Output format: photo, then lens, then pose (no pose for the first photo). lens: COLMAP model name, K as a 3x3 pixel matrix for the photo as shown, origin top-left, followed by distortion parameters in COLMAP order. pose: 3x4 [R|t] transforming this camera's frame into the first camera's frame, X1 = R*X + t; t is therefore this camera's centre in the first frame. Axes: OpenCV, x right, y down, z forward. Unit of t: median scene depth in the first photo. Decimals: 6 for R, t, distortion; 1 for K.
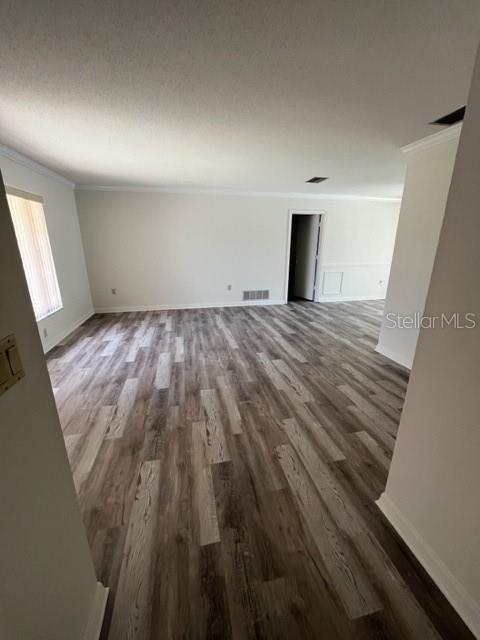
lens RADIAL K [[257.6, 0, 240.0], [0, 257.6, 320.0], [0, 0, 1]] dist [-0.001596, -0.000126]
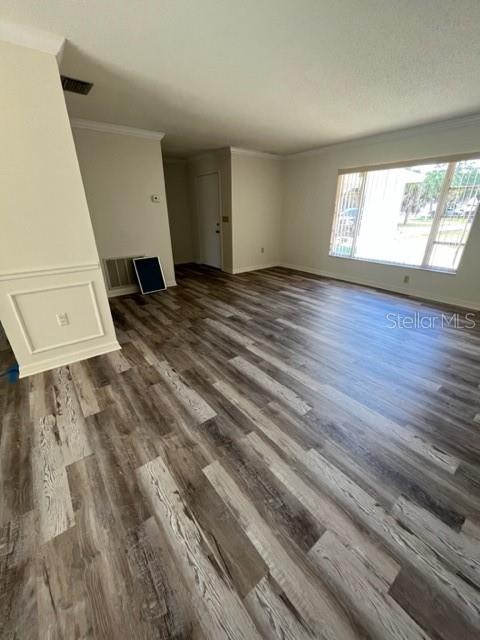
lens RADIAL K [[257.6, 0, 240.0], [0, 257.6, 320.0], [0, 0, 1]] dist [-0.001596, -0.000126]
pose [[-0.904217, 0.174124, -0.389966, 0.523725], [-0.118102, 0.775552, 0.620138, -0.502849], [0.410420, 0.606794, -0.680703, 1.737367]]
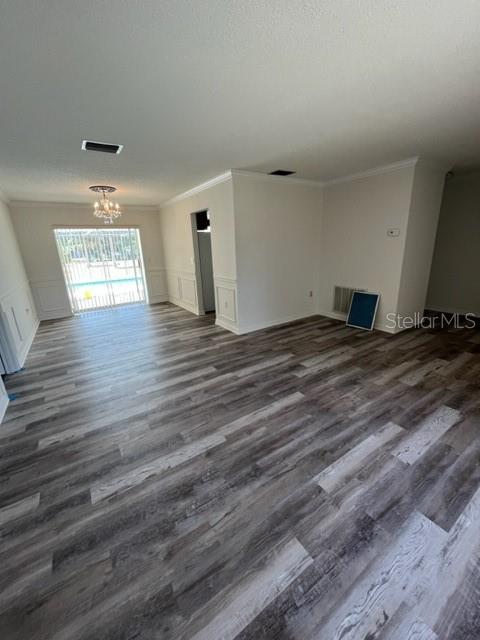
lens RADIAL K [[259.5, 0, 240.0], [0, 259.5, 320.0], [0, 0, 1]] dist [-0.000625, -0.000078]
pose [[-0.355134, -0.248006, 0.901317, -0.594527], [0.308640, 0.878993, 0.363473, -0.410673], [-0.882395, 0.407264, -0.235616, 1.345416]]
